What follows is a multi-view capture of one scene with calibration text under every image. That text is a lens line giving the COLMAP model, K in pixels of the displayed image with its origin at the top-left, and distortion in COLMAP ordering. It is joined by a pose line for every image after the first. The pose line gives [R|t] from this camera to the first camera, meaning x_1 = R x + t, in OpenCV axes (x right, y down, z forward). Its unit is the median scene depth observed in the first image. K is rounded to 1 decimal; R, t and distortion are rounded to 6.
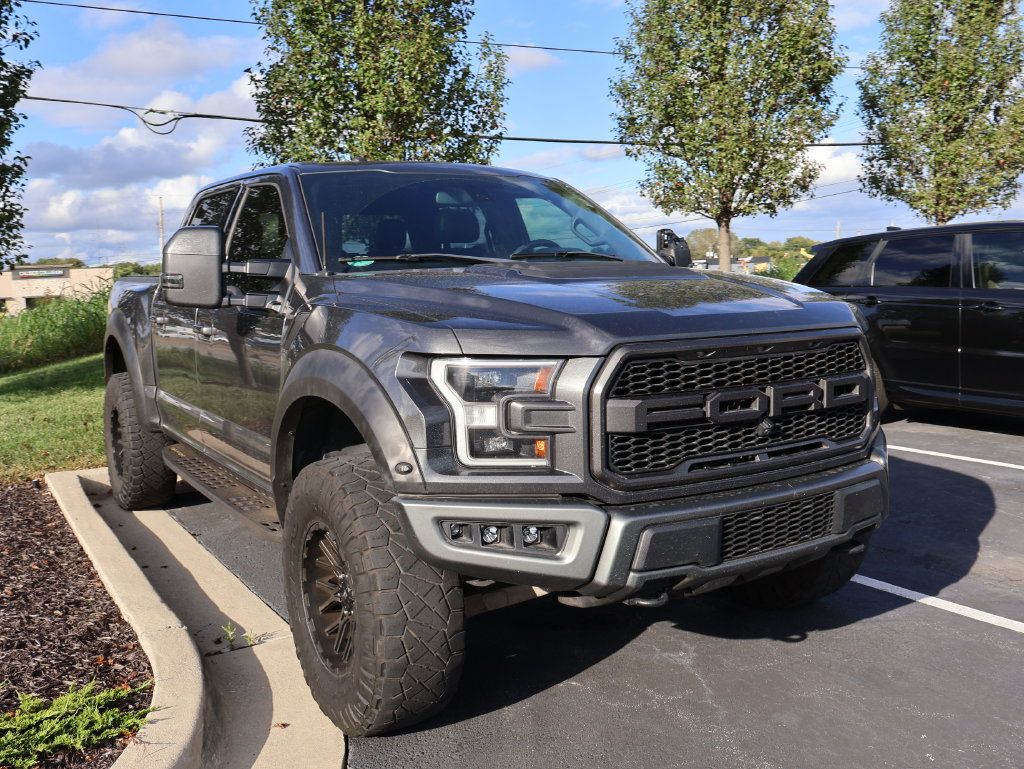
lens RADIAL K [[977.6, 0, 528.3], [0, 977.6, 343.3], [0, 0, 1]] dist [-0.008754, 0.002689]
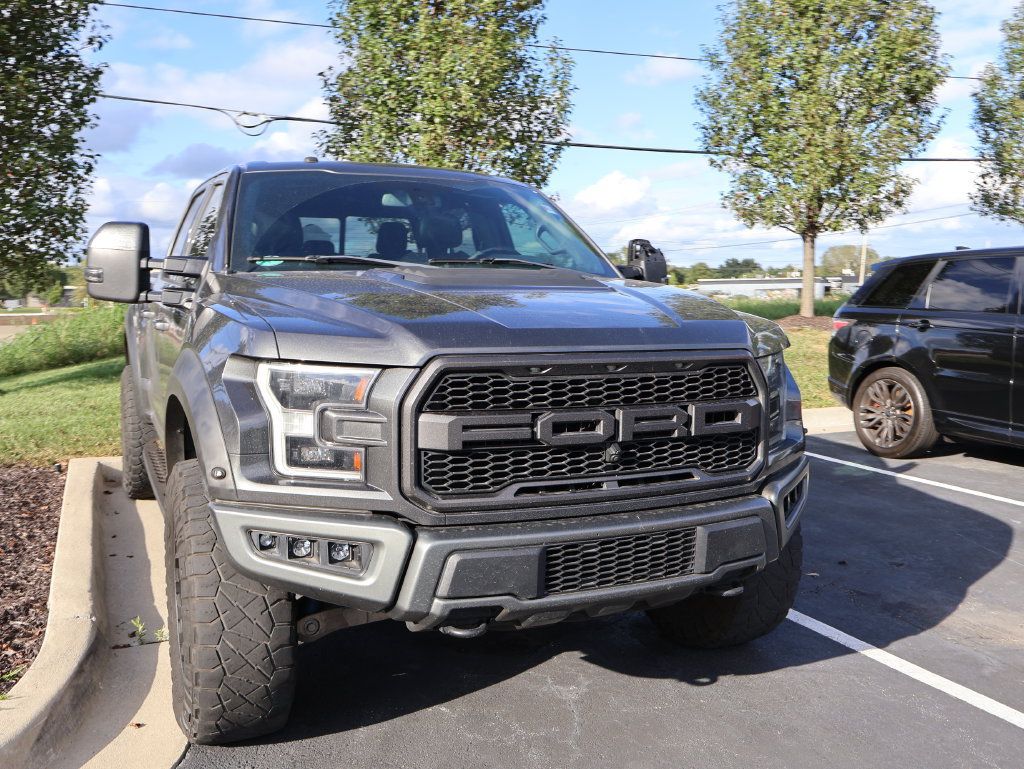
lens RADIAL K [[979.2, 0, 543.0], [0, 979.2, 349.9], [0, 0, 1]] dist [-0.017495, 0.013125]
pose [[0.991034, 0.043740, -0.126245, 0.228014], [-0.044146, 0.999025, -0.000415, -0.006380], [0.126104, 0.005985, 0.991999, 0.057302]]
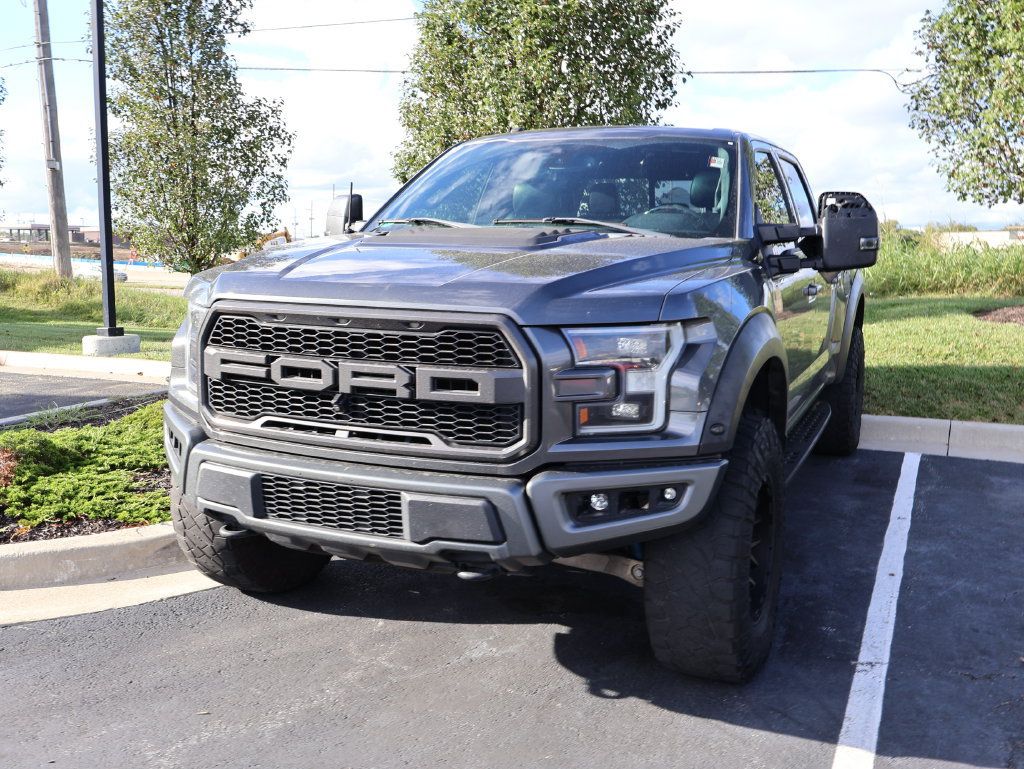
lens RADIAL K [[977.6, 0, 528.3], [0, 977.6, 343.3], [0, 0, 1]] dist [-0.008754, 0.002689]
pose [[0.545478, 0.124350, -0.828849, 0.899749], [-0.089482, 0.991920, 0.089926, -0.060183], [0.833335, 0.025114, 0.552198, 0.493248]]
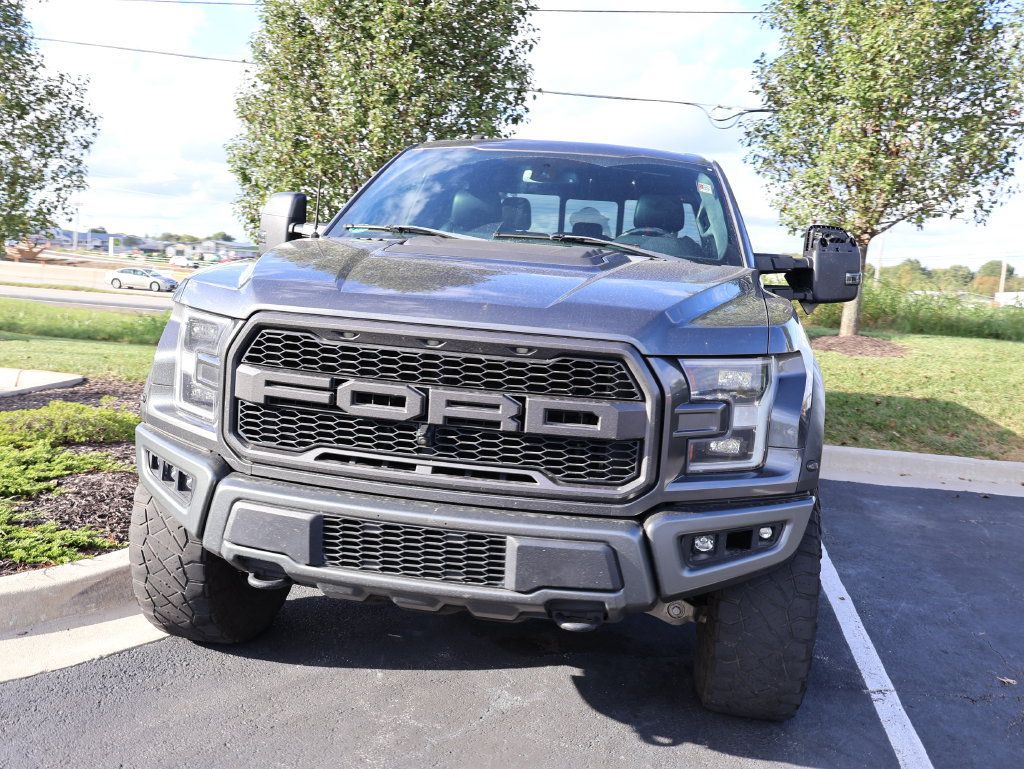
lens RADIAL K [[977.6, 0, 528.3], [0, 977.6, 343.3], [0, 0, 1]] dist [-0.008754, 0.002689]
pose [[0.728178, 0.137425, -0.671470, 0.688319], [-0.138990, 0.988945, 0.051673, -0.039395], [0.671147, 0.055701, 0.739228, 0.338680]]
